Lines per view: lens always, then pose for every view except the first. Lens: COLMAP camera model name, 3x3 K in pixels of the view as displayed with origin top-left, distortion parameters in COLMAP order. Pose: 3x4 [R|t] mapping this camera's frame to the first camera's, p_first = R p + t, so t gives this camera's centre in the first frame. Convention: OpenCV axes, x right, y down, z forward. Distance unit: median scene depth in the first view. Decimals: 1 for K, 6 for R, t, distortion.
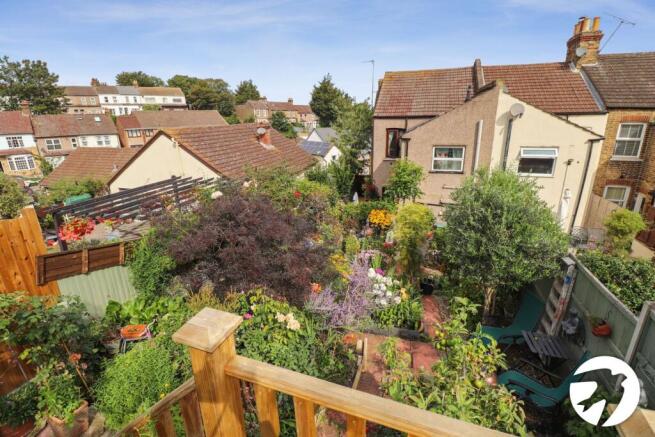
lens RADIAL K [[303.4, 0, 328.1], [0, 303.4, 211.6], [0, 0, 1]] dist [0.001488, -0.015347]
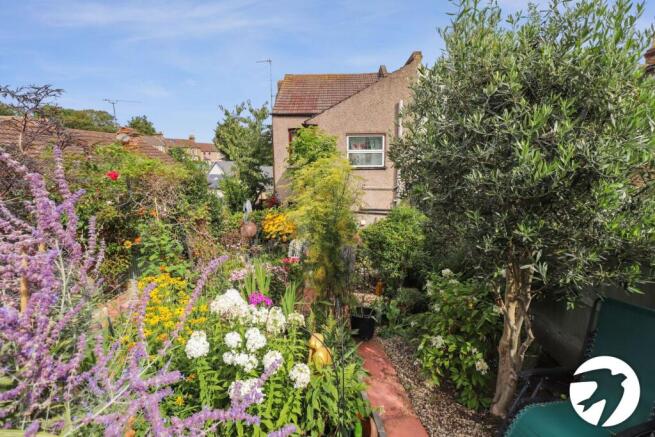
lens RADIAL K [[303.4, 0, 328.1], [0, 303.4, 211.6], [0, 0, 1]] dist [0.001488, -0.015347]
pose [[0.960032, -0.034804, 0.277719, 0.080438], [0.074081, 0.988449, -0.132212, 0.076535], [-0.269909, 0.147501, 0.951521, 0.306418]]
